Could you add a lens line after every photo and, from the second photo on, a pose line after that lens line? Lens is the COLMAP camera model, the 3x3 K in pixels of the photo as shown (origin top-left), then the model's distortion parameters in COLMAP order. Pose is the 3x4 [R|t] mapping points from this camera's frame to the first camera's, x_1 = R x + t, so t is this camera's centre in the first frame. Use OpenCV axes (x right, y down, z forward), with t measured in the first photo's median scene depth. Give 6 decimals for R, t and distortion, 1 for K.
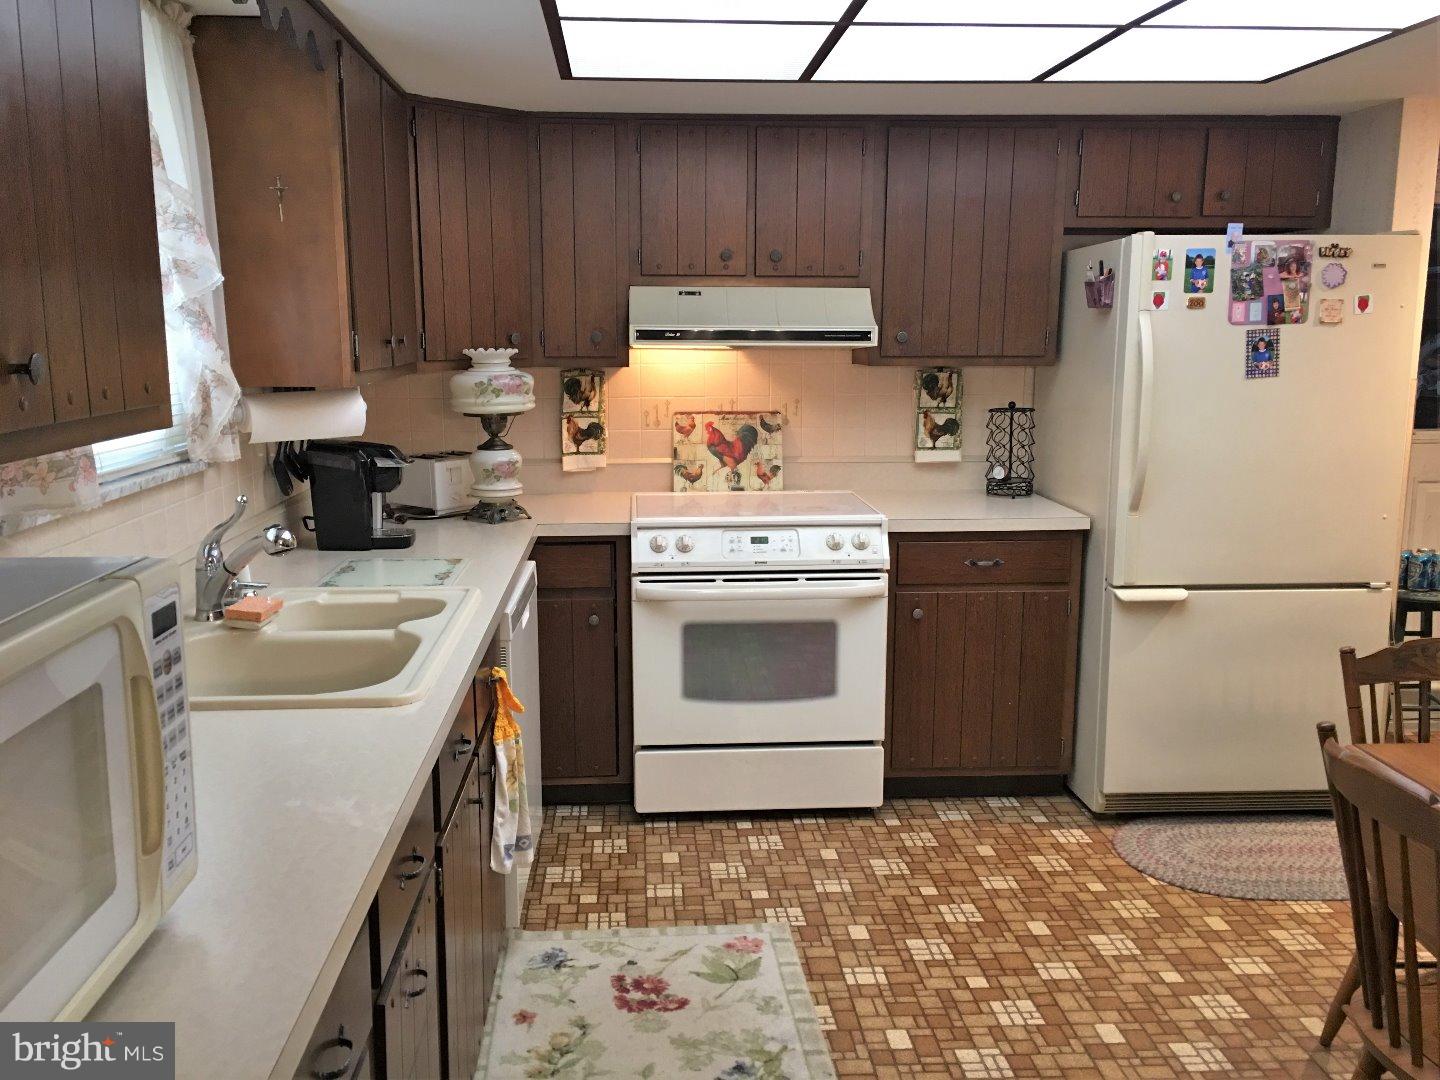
lens RADIAL K [[1215.7, 0, 709.2], [0, 1215.7, 540.0], [0, 0, 1]] dist [0.069366, -0.069327]
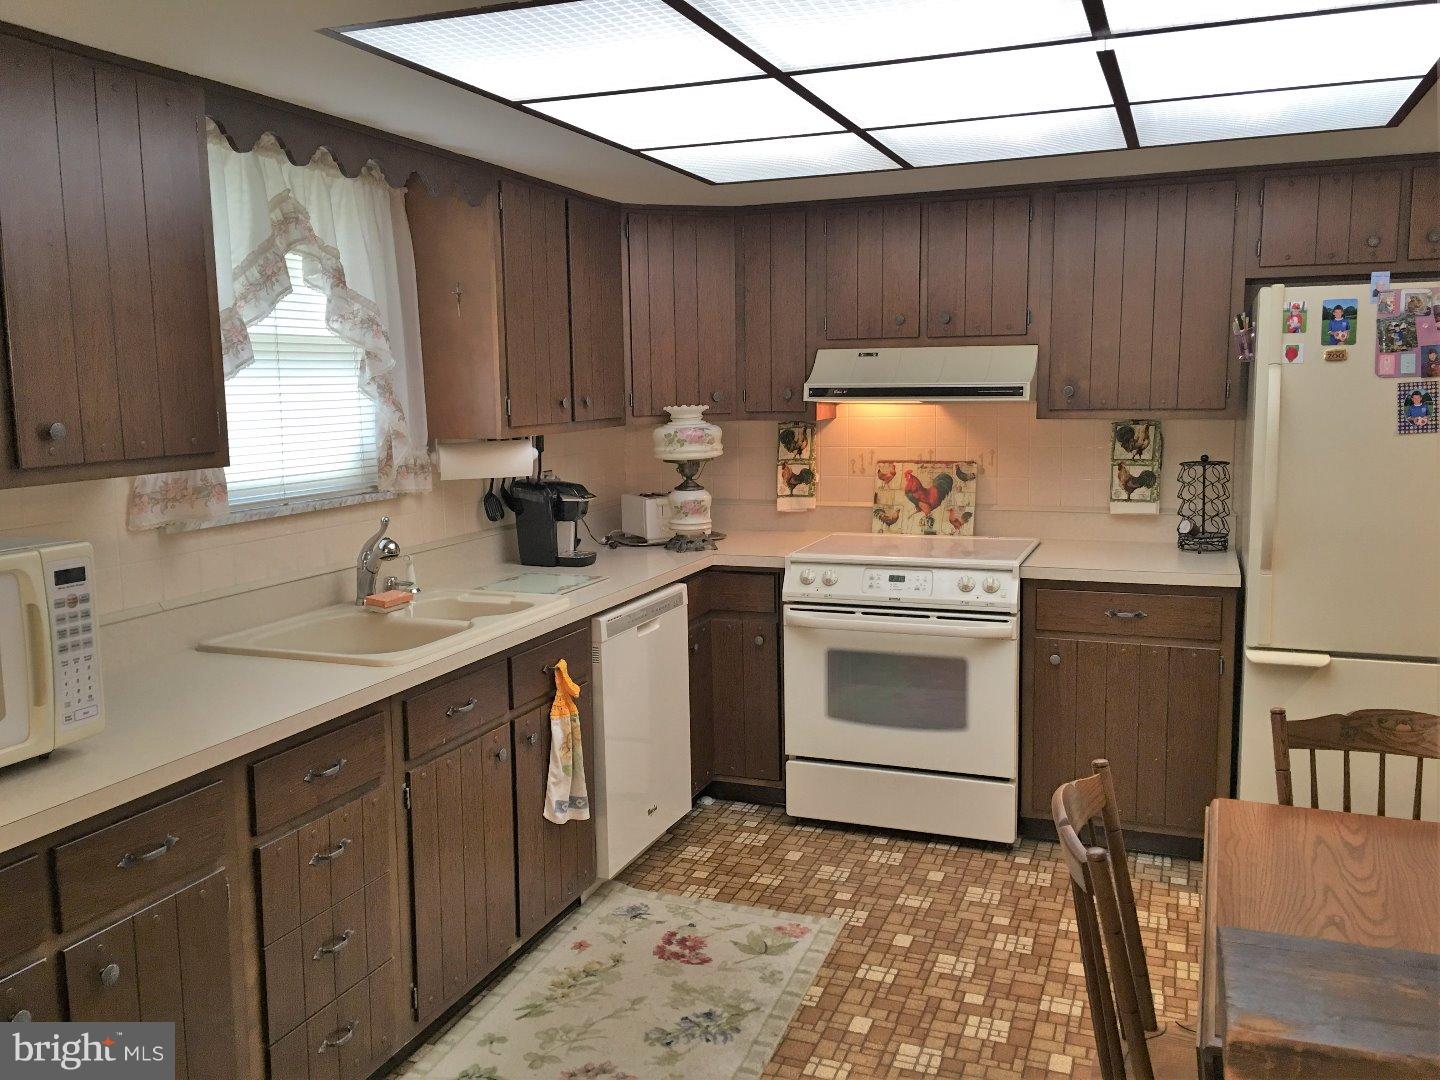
lens RADIAL K [[1215.7, 0, 709.7], [0, 1215.7, 537.0], [0, 0, 1]] dist [0.069366, -0.069327]
pose [[0.905695, 0.041148, -0.421927, 0.352054], [-0.057528, 0.998001, -0.026159, 0.001154], [0.420008, 0.047965, 0.906252, -0.064506]]
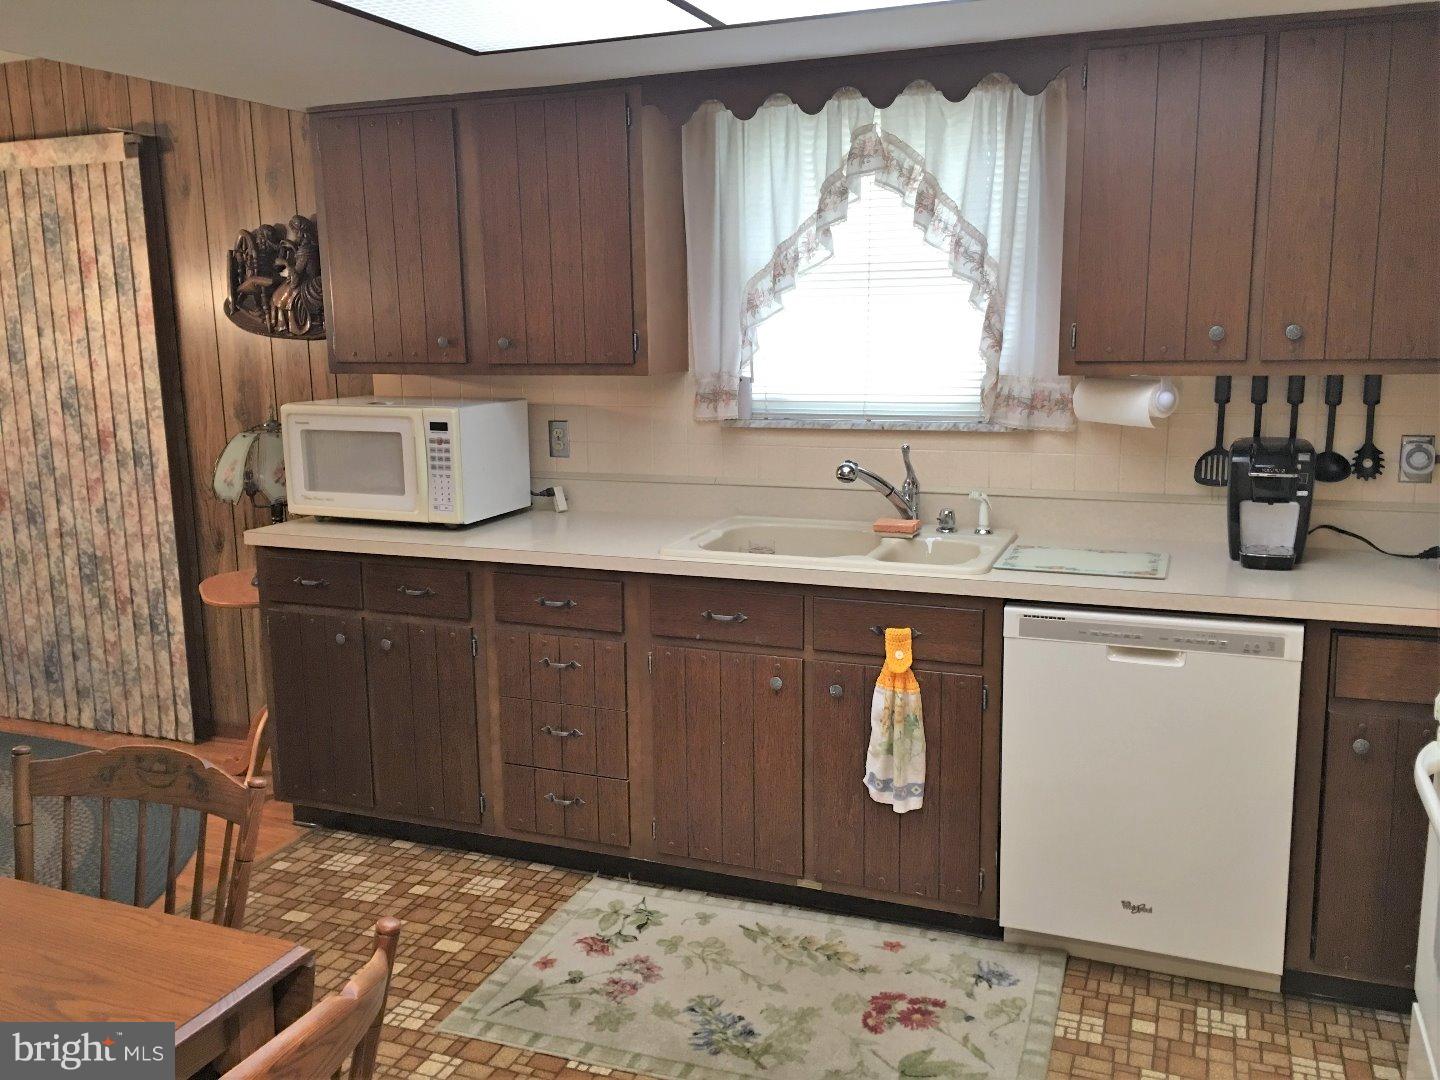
lens RADIAL K [[1215.7, 0, 720.2], [0, 1215.7, 543.3], [0, 0, 1]] dist [0.069366, -0.069327]
pose [[-0.425005, 0.165276, -0.889975, 0.624615], [-0.141585, 0.958950, 0.245699, -0.155734], [0.894050, 0.230430, -0.384158, 0.894536]]
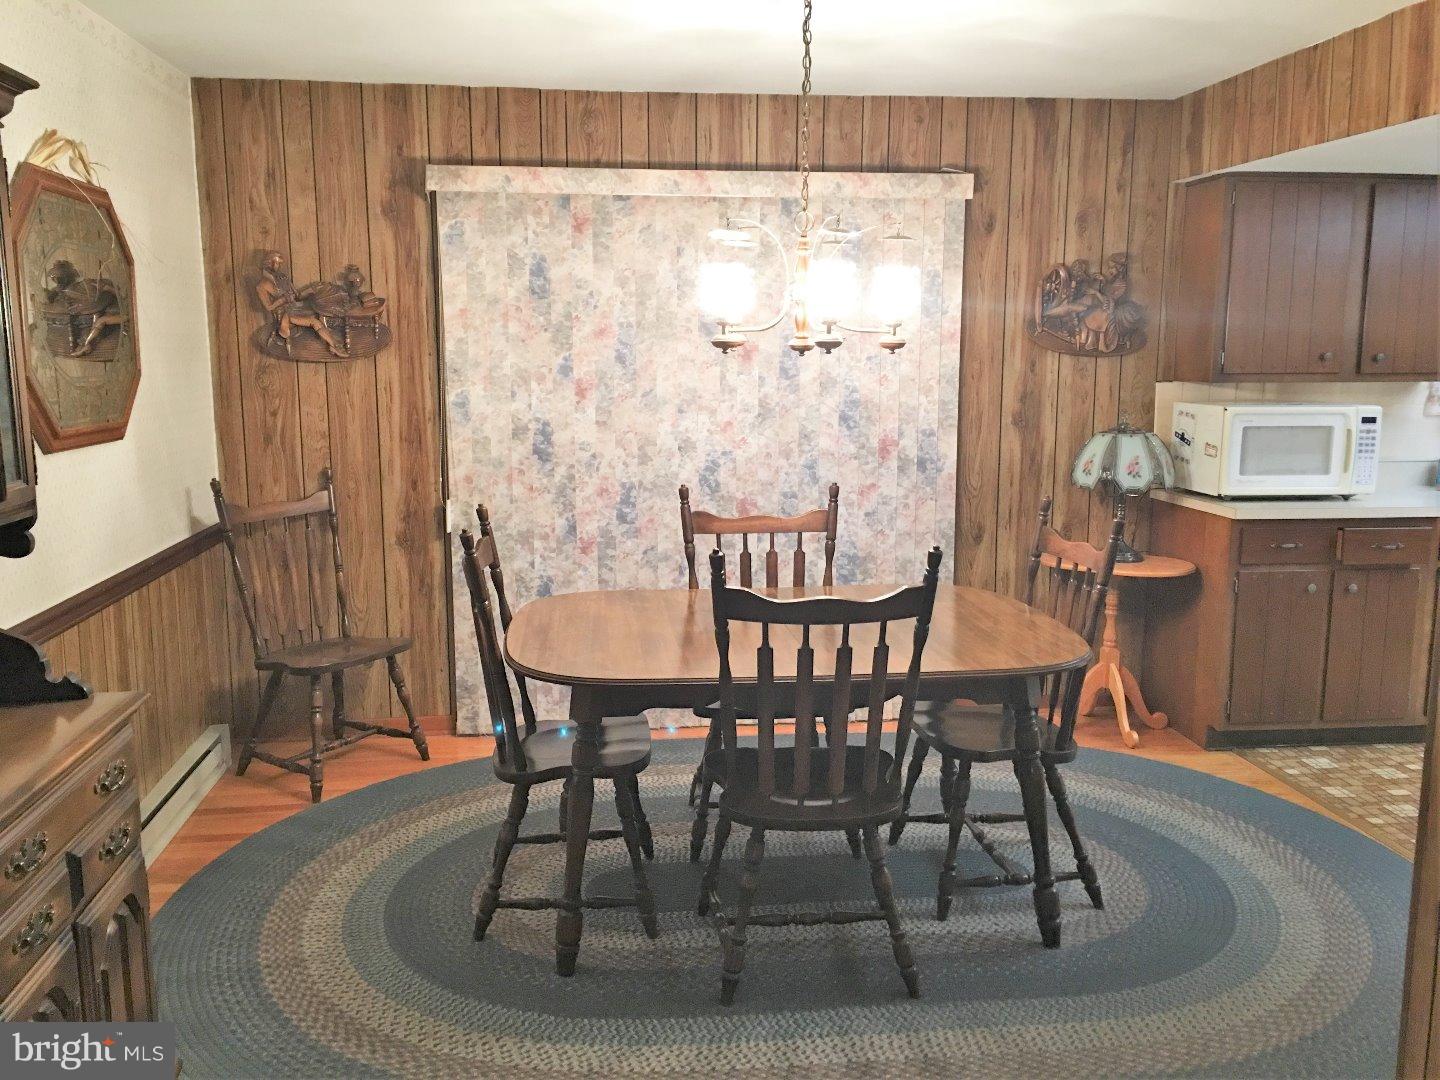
lens RADIAL K [[1215.7, 0, 719.6], [0, 1215.7, 535.1], [0, 0, 1]] dist [0.069366, -0.069327]
pose [[0.053081, 0.152142, -0.986932, 1.089200], [-0.170308, 0.975225, 0.141178, 0.070419], [0.983960, 0.160588, 0.077677, -0.417429]]
